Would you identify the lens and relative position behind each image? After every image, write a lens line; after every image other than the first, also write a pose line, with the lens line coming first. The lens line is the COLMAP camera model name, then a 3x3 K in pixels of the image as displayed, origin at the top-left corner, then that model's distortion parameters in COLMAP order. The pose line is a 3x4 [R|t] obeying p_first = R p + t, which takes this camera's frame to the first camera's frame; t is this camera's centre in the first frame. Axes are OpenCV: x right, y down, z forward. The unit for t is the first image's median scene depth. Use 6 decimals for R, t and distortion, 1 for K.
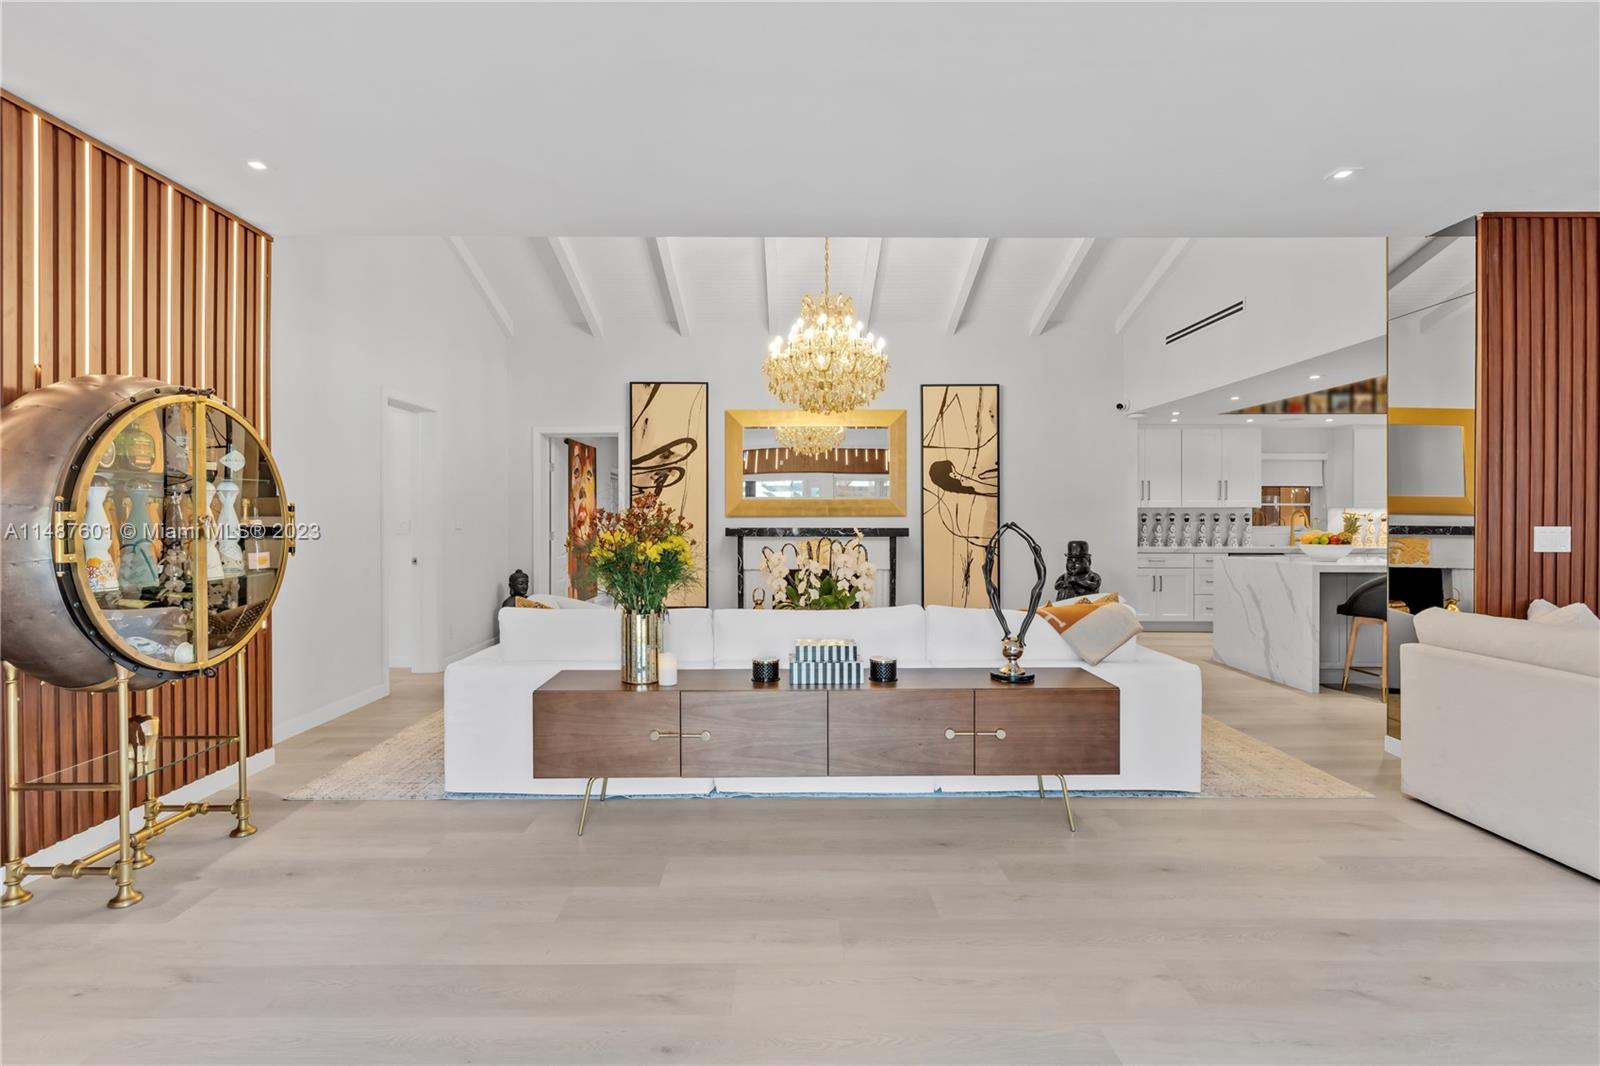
lens RADIAL K [[780.6, 0, 781.2], [0, 780.6, 519.2], [0, 0, 1]] dist [0.001198, 0.000446]
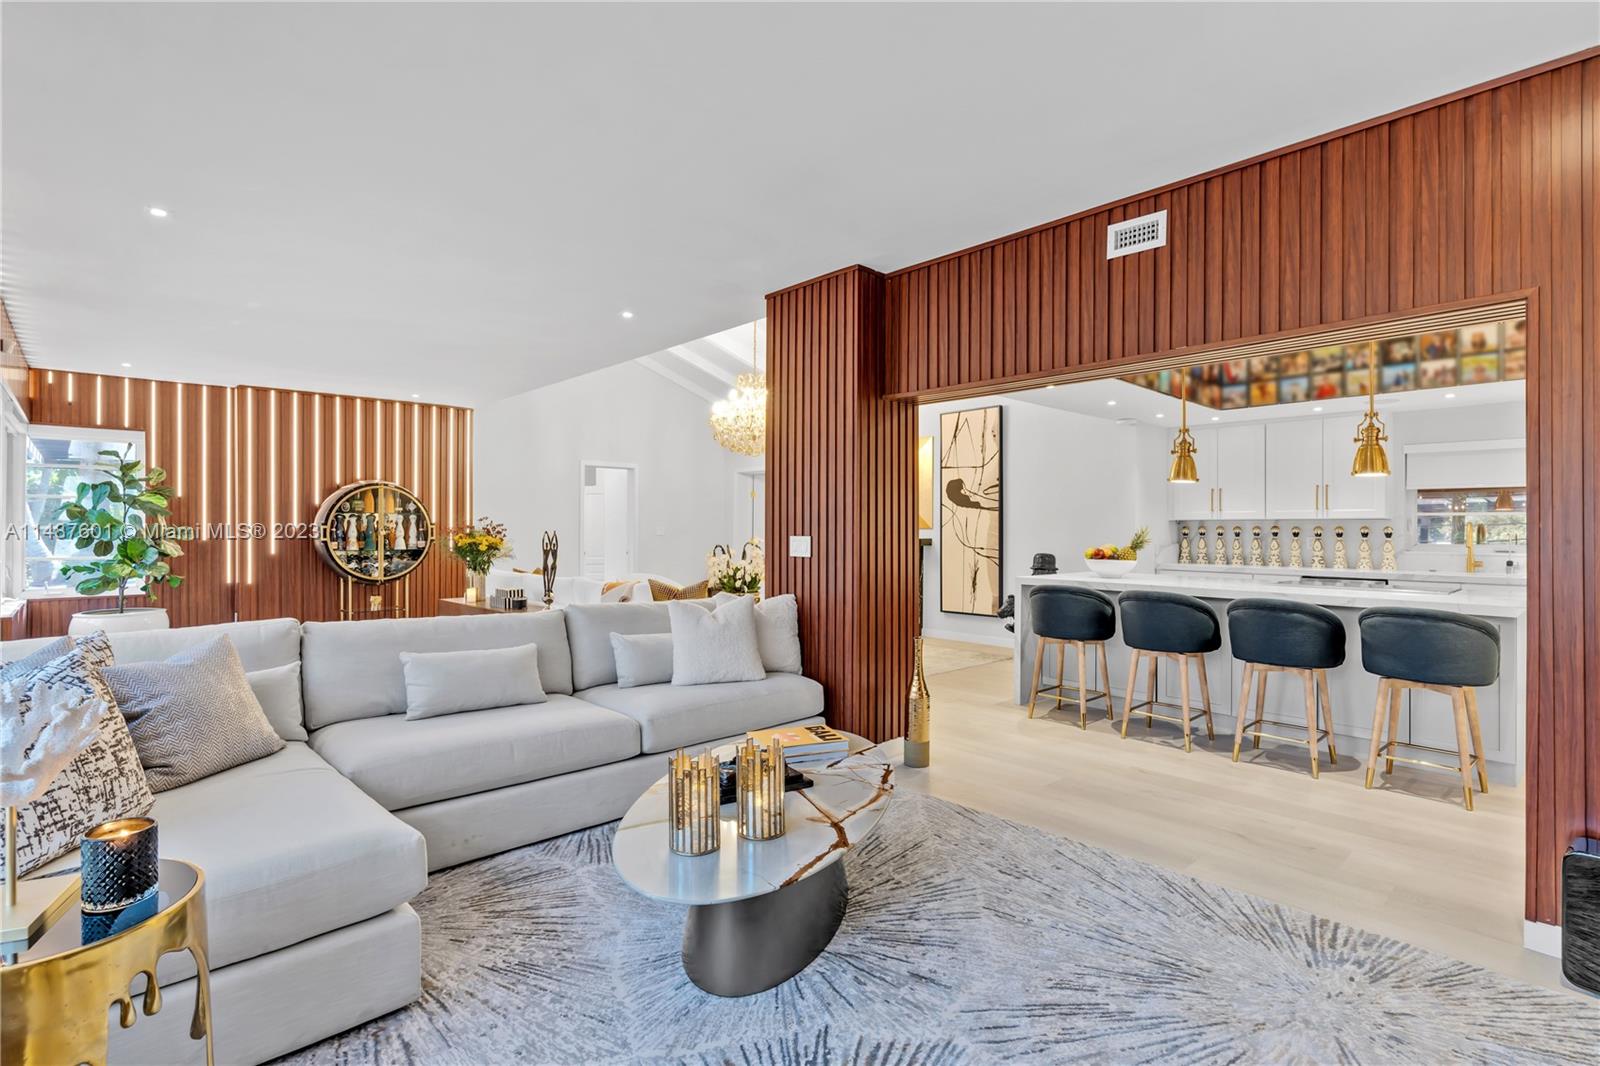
lens RADIAL K [[780.6, 0, 785.8], [0, 780.6, 533.2], [0, 0, 1]] dist [0.001198, 0.000446]
pose [[0.660588, 0.006843, -0.750717, 0.894359], [-0.006384, 0.999974, 0.003498, 0.000302], [0.750721, 0.002482, 0.660614, 0.076474]]
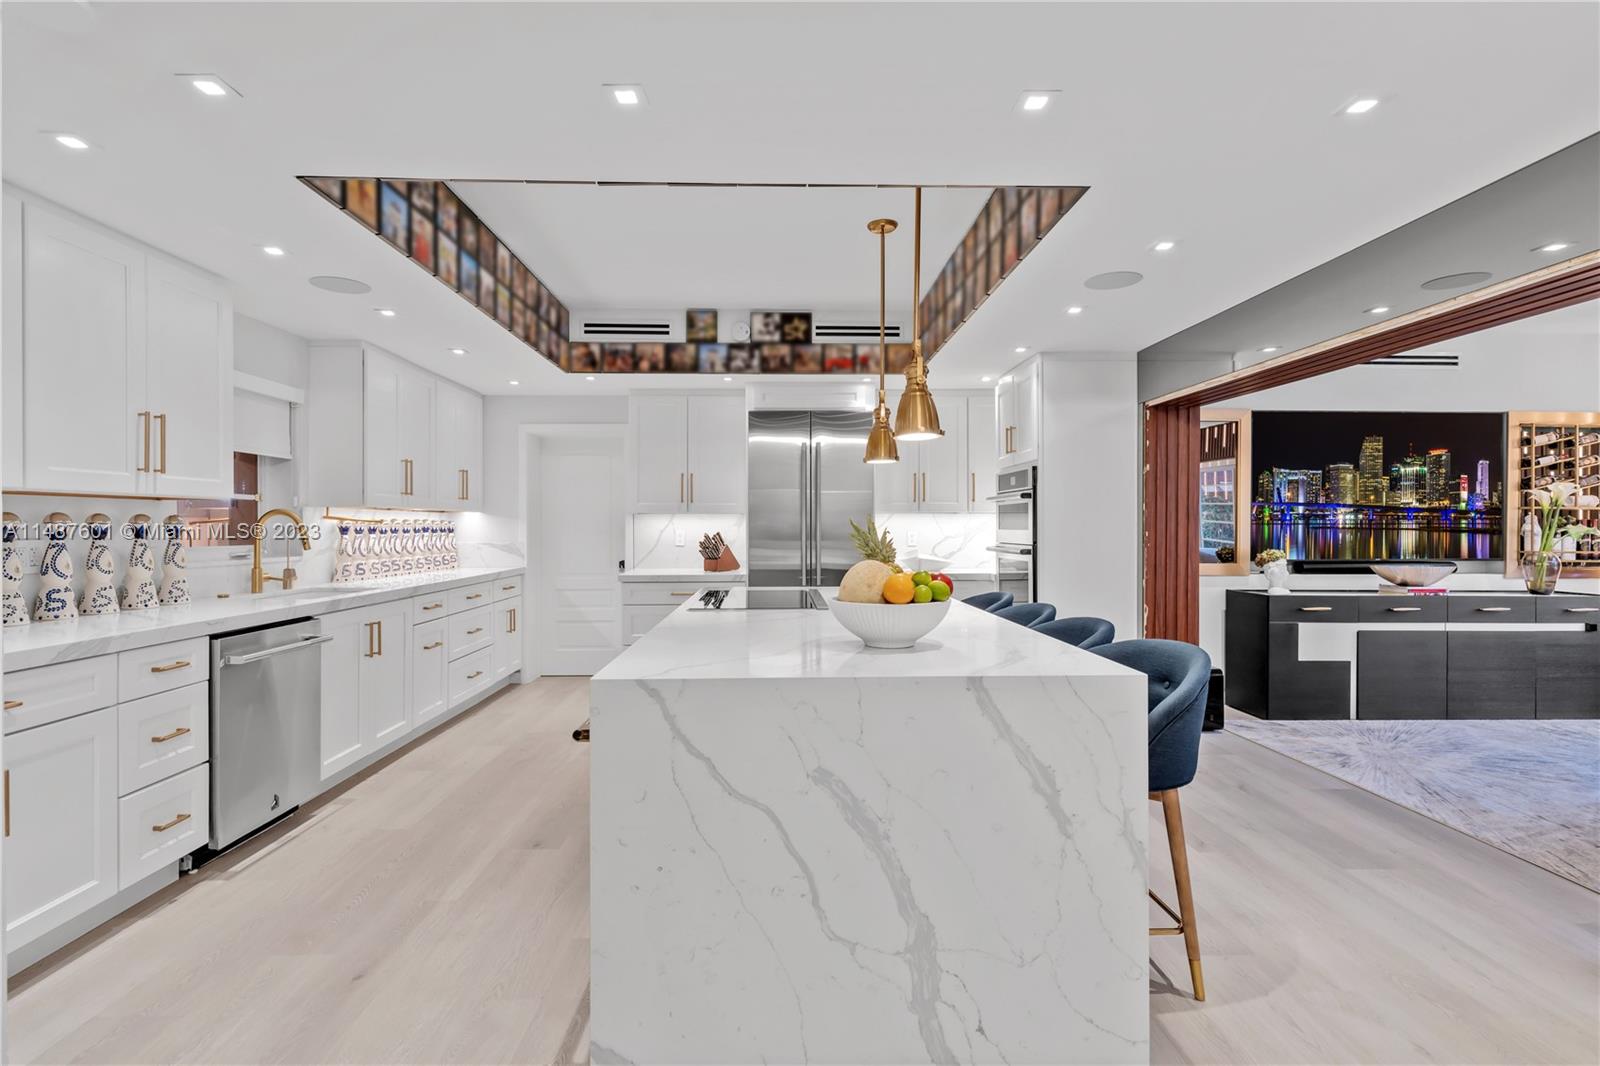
lens RADIAL K [[760.4, 0, 813.0], [0, 760.4, 526.1], [0, 0, 1]] dist [-0.005646, -0.004774]
pose [[-0.025048, 0.000330, 0.999686, 0.268031], [0.004198, 0.999991, -0.000225, -0.001104], [-0.999677, 0.004191, -0.025049, 0.814795]]
